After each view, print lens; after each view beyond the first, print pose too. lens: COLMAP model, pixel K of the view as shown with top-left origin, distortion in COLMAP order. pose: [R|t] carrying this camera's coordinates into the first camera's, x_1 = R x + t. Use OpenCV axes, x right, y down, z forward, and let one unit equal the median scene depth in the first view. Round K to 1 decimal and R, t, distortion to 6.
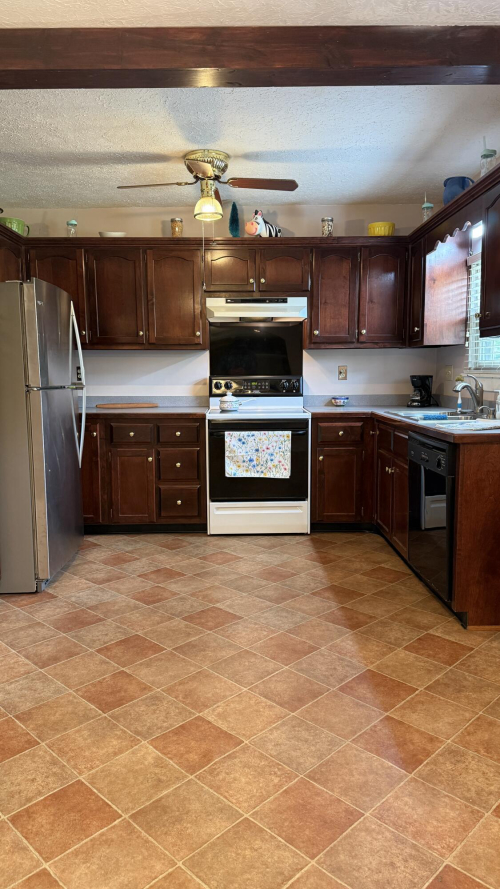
lens RADIAL K [[618.3, 0, 250.7], [0, 618.3, 449.5], [0, 0, 1]] dist [0.084045, -0.119663]
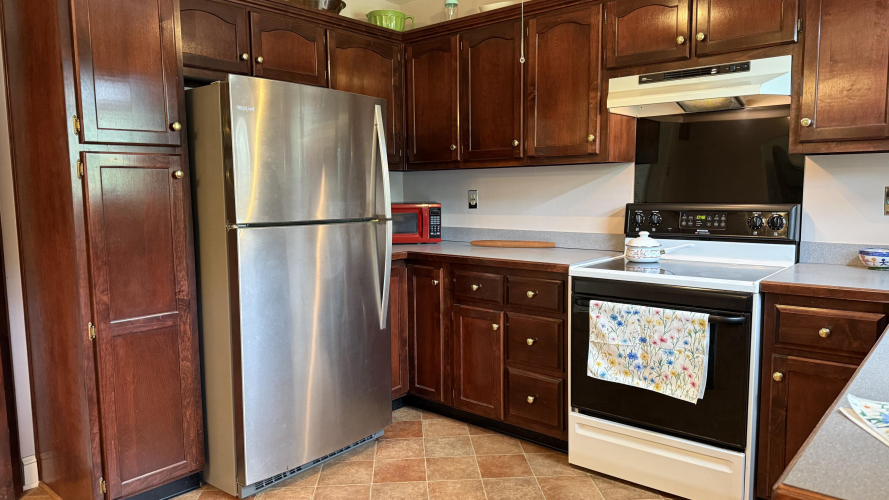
lens RADIAL K [[618.3, 0, 444.5], [0, 618.3, 251.1], [0, 0, 1]] dist [0.084045, -0.119663]
pose [[0.750413, 0.065745, -0.657692, 0.238249], [-0.079175, 0.996817, 0.009307, -0.069262], [0.656210, 0.045089, 0.753230, 0.452818]]
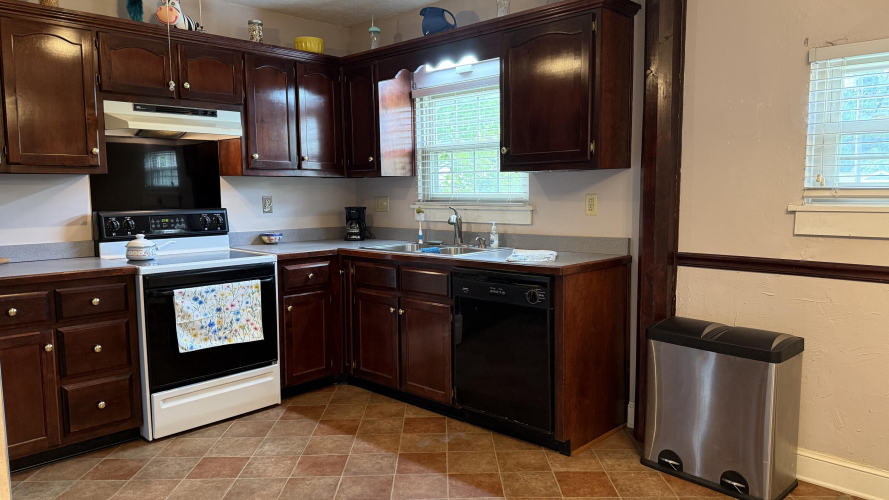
lens RADIAL K [[618.3, 0, 452.0], [0, 618.3, 251.2], [0, 0, 1]] dist [0.084045, -0.119663]
pose [[0.701134, -0.070287, 0.709557, -0.321873], [0.096491, 0.995329, 0.003249, -0.044301], [-0.706470, 0.066188, 0.704641, 0.259540]]
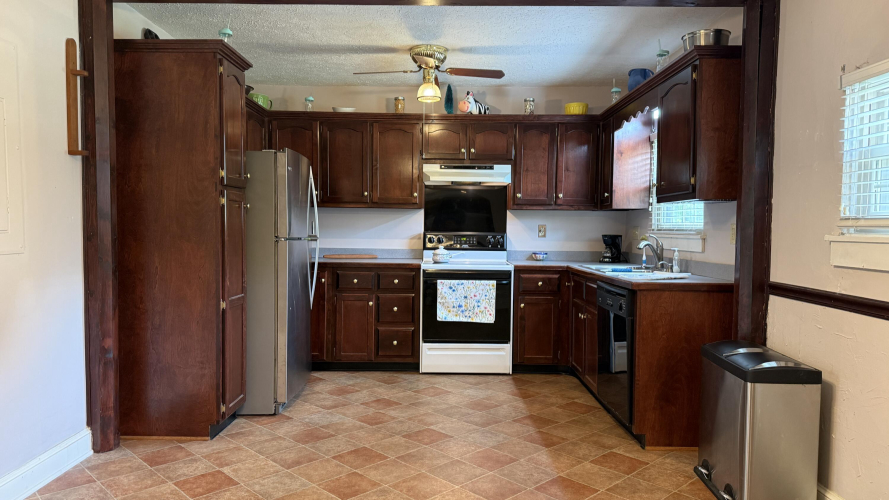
lens RADIAL K [[618.3, 0, 446.6], [0, 618.3, 254.3], [0, 0, 1]] dist [0.084045, -0.119663]
pose [[0.999754, 0.019244, -0.011069, -0.013489], [-0.020116, 0.996179, -0.084992, 0.019668], [0.009391, 0.085194, 0.996320, -0.133277]]
